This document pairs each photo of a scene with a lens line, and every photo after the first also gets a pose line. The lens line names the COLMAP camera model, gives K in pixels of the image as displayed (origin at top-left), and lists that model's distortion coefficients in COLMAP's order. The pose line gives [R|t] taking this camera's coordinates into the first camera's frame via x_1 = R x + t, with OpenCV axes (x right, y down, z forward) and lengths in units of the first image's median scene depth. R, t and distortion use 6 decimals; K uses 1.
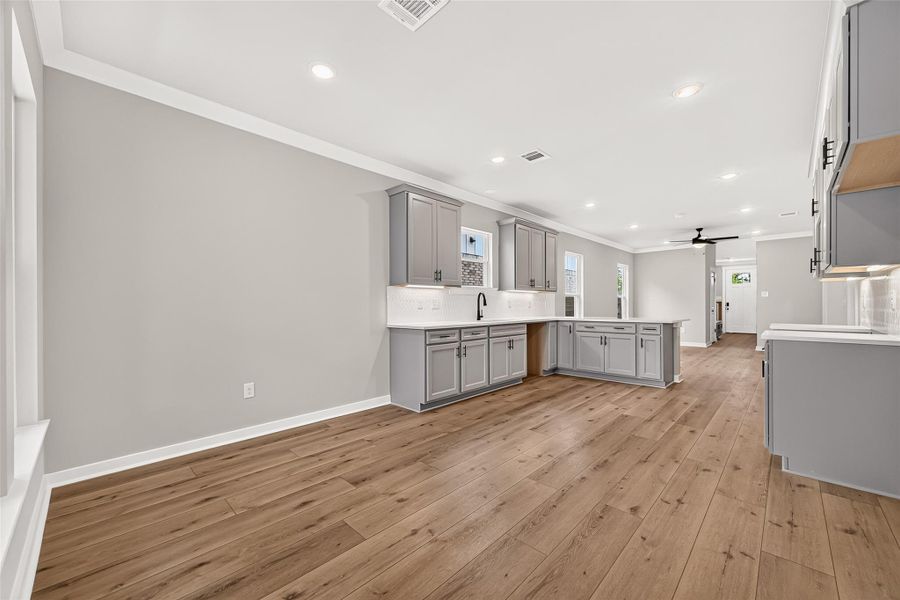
lens RADIAL K [[351.6, 0, 464.5], [0, 351.6, 293.5], [0, 0, 1]] dist [0.007946, -0.000687]
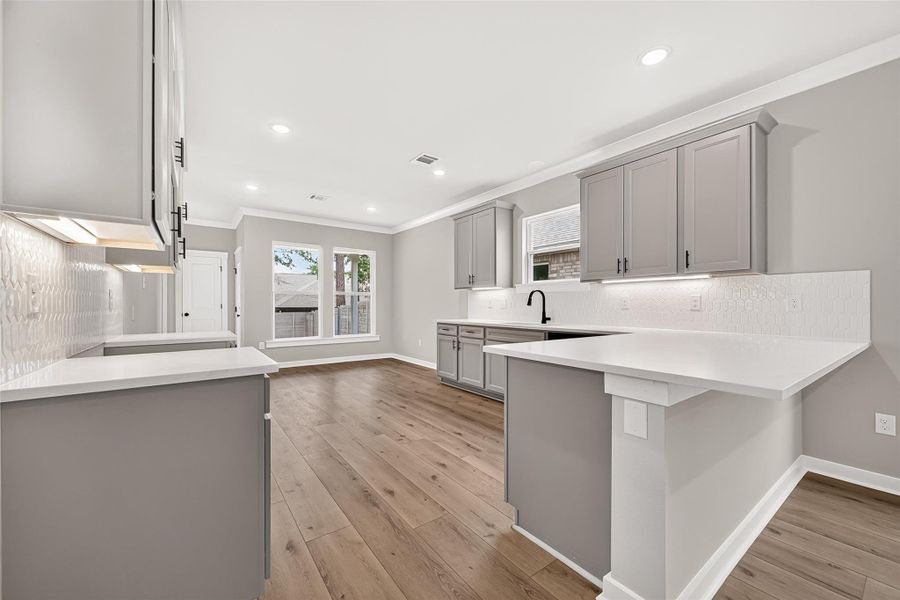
lens RADIAL K [[351.6, 0, 450.6], [0, 351.6, 305.8], [0, 0, 1]] dist [0.007946, -0.000687]
pose [[-0.189758, 0.002706, -0.981827, 0.925019], [0.030434, 0.999532, -0.003127, 0.031906], [0.981359, -0.030475, -0.189752, 0.987323]]
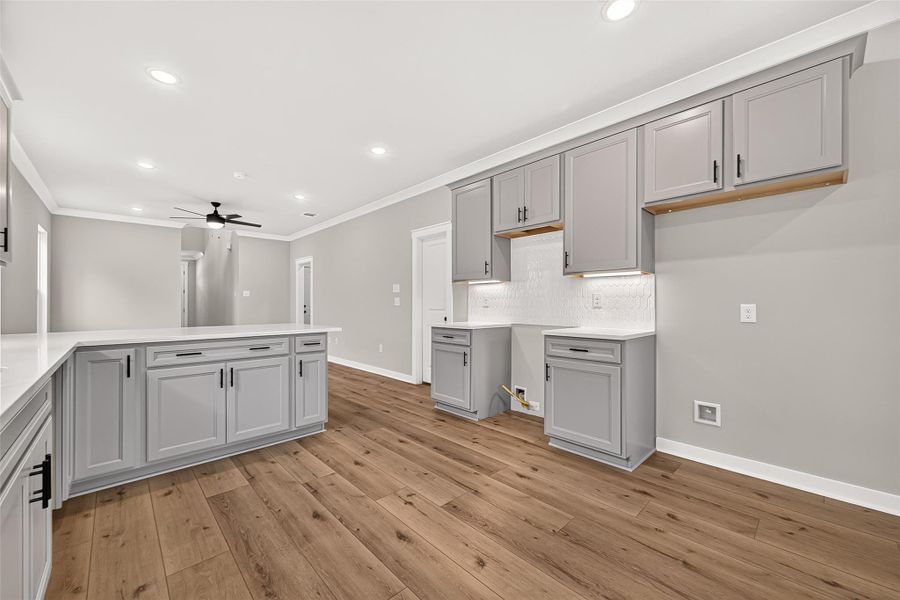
lens RADIAL K [[351.6, 0, 442.9], [0, 351.6, 304.0], [0, 0, 1]] dist [0.007946, -0.000687]
pose [[0.087171, 0.003370, 0.996188, -0.064867], [-0.031370, 0.999508, -0.000636, 0.025107], [-0.995699, -0.031195, 0.087234, 0.713375]]
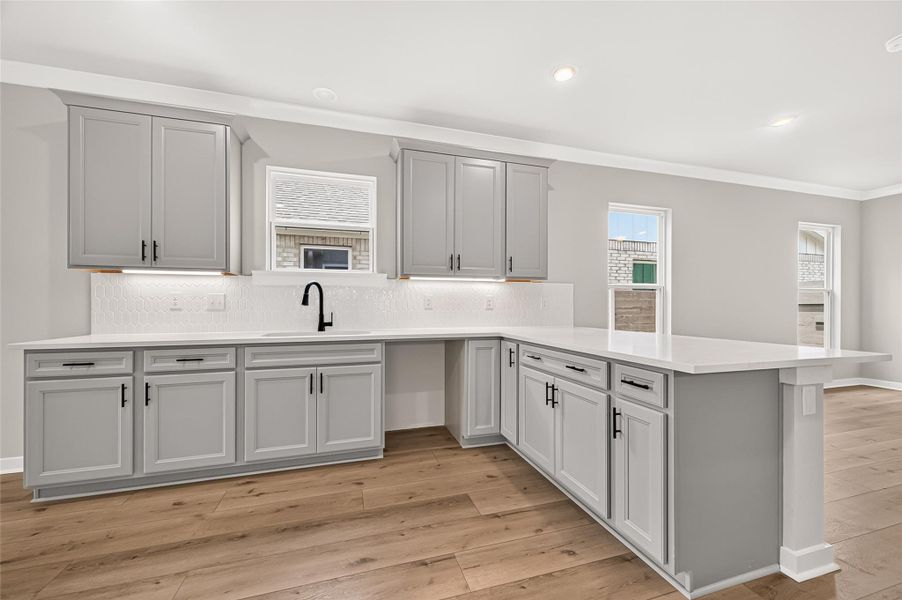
lens RADIAL K [[352.4, 0, 457.2], [0, 352.4, 303.5], [0, 0, 1]] dist [0.007946, -0.000687]
pose [[0.867682, 0.003032, -0.497110, 0.534946], [0.011544, 0.999589, 0.026248, 0.020070], [0.496985, -0.028514, 0.867291, 0.648229]]
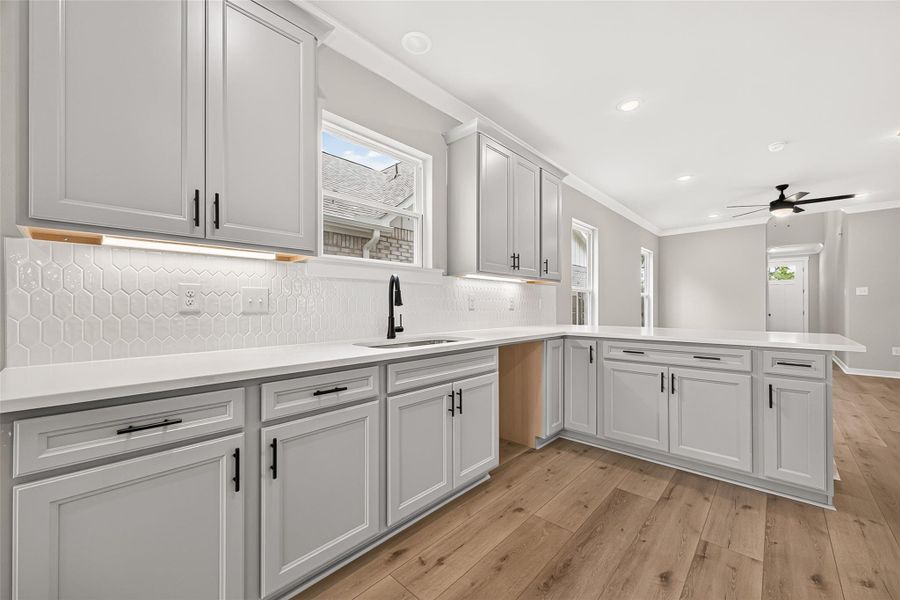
lens RADIAL K [[351.6, 0, 459.3], [0, 351.6, 301.5], [0, 0, 1]] dist [0.007946, -0.000687]
pose [[0.999953, 0.004802, 0.008463, 0.127746], [-0.004978, 0.999769, 0.020900, 0.020432], [-0.008361, -0.020941, 0.999746, 0.583081]]
